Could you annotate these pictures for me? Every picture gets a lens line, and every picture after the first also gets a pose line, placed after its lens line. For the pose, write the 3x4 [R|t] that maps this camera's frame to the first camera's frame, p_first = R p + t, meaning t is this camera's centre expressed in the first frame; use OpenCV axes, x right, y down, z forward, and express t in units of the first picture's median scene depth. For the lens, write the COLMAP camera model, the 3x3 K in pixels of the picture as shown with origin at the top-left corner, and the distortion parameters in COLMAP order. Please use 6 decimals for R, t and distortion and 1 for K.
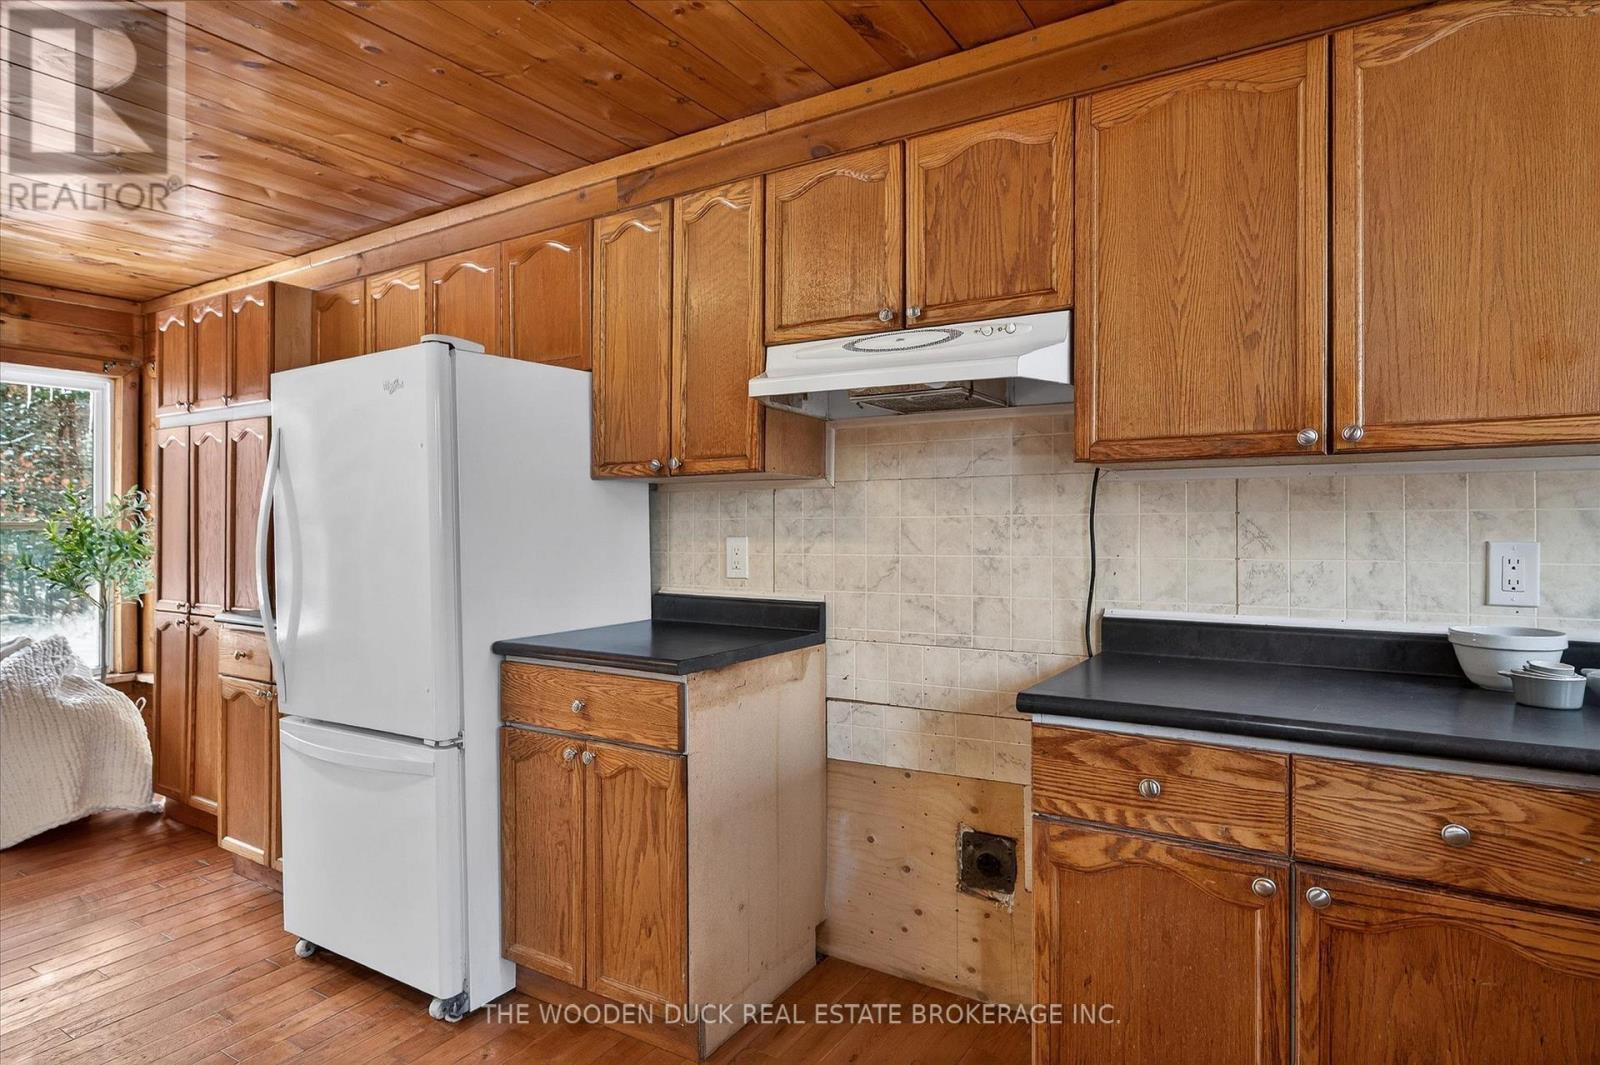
lens RADIAL K [[898.4, 0, 786.4], [0, 898.4, 521.3], [0, 0, 1]] dist [0.001605, 0.002568]
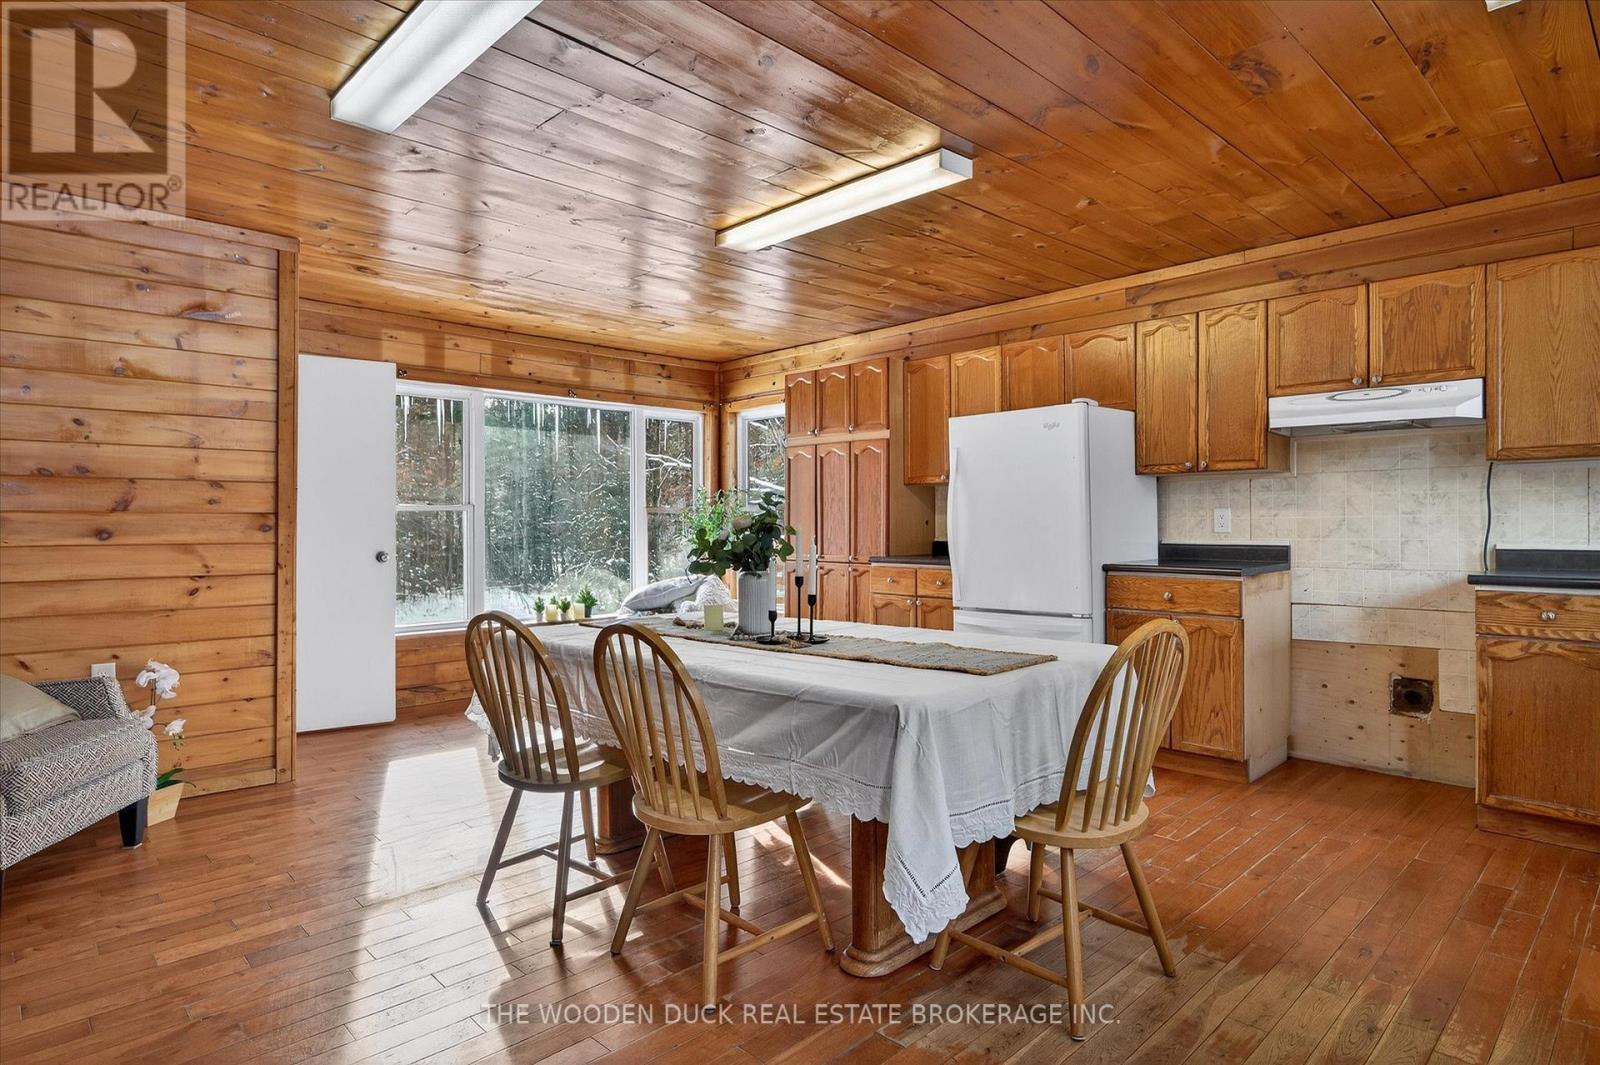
lens RADIAL K [[881.0, 0, 804.0], [0, 881.0, 520.2], [0, 0, 1]] dist [0.011146, -0.000183]
pose [[0.975445, -0.002750, -0.220227, -0.589817], [0.003316, 0.999992, 0.002203, 0.044271], [0.220219, -0.002879, 0.975446, -0.993465]]
